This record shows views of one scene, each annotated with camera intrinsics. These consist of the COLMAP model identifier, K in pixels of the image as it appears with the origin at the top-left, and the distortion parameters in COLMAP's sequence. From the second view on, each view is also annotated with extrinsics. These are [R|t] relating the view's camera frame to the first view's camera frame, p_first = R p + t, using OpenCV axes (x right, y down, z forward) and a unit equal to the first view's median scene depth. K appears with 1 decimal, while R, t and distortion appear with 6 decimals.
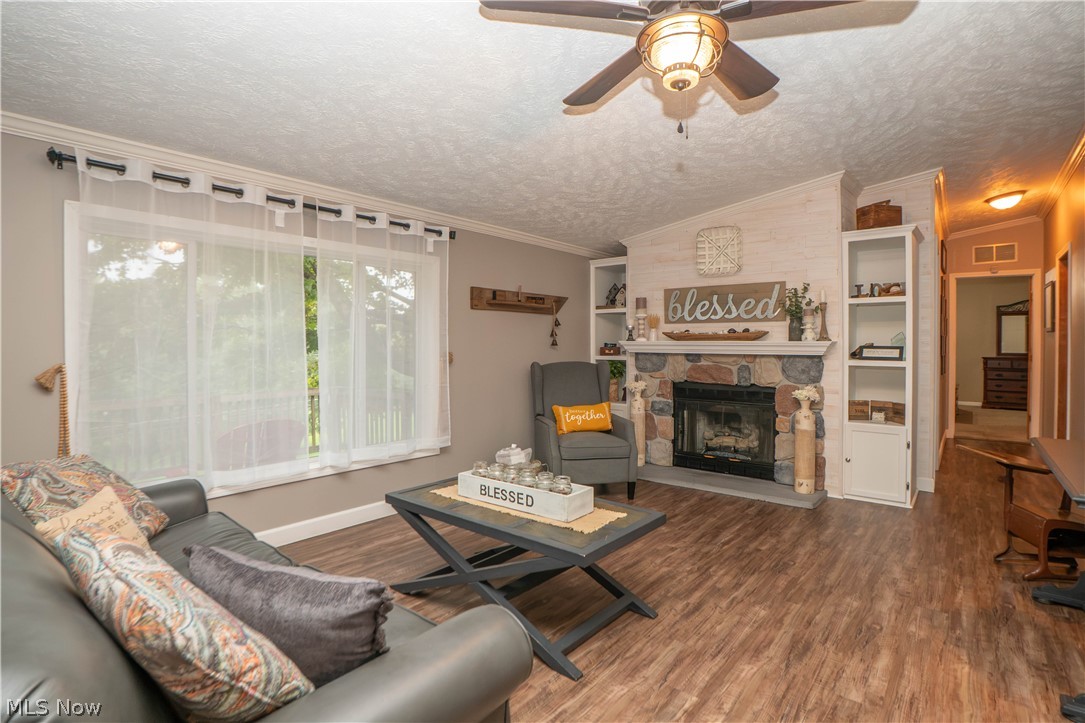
lens RADIAL K [[548.6, 0, 517.3], [0, 548.6, 355.7], [0, 0, 1]] dist [-0.020009, 0.000915]
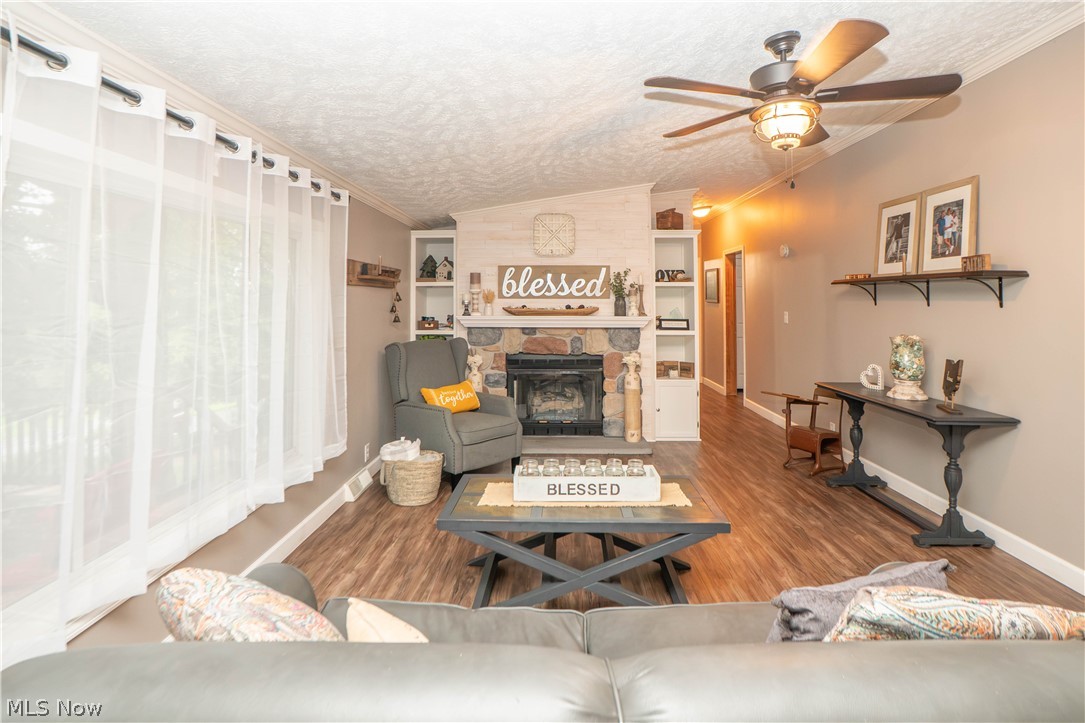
lens RADIAL K [[573.5, 0, 528.4], [0, 573.5, 282.7], [0, 0, 1]] dist [-0.028425, 0.000233]
pose [[0.779347, 0.016130, 0.626384, -0.417827], [0.017227, 0.998739, -0.047153, -0.041116], [-0.626355, 0.047539, 0.778087, 0.128810]]
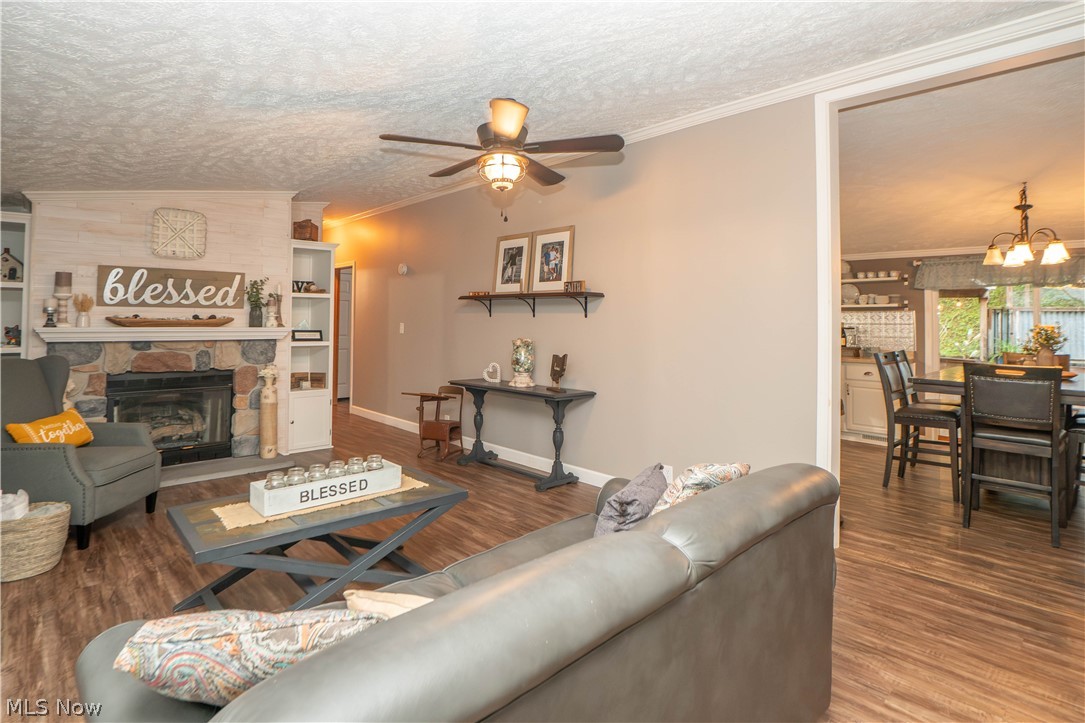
lens RADIAL K [[582.1, 0, 514.0], [0, 582.1, 304.2], [0, 0, 1]] dist [-0.022473, 0.001110]
pose [[0.133360, 0.022624, 0.990809, -0.582111], [0.015902, 0.999562, -0.024964, -0.033276], [-0.990940, 0.019085, 0.132942, 0.285405]]
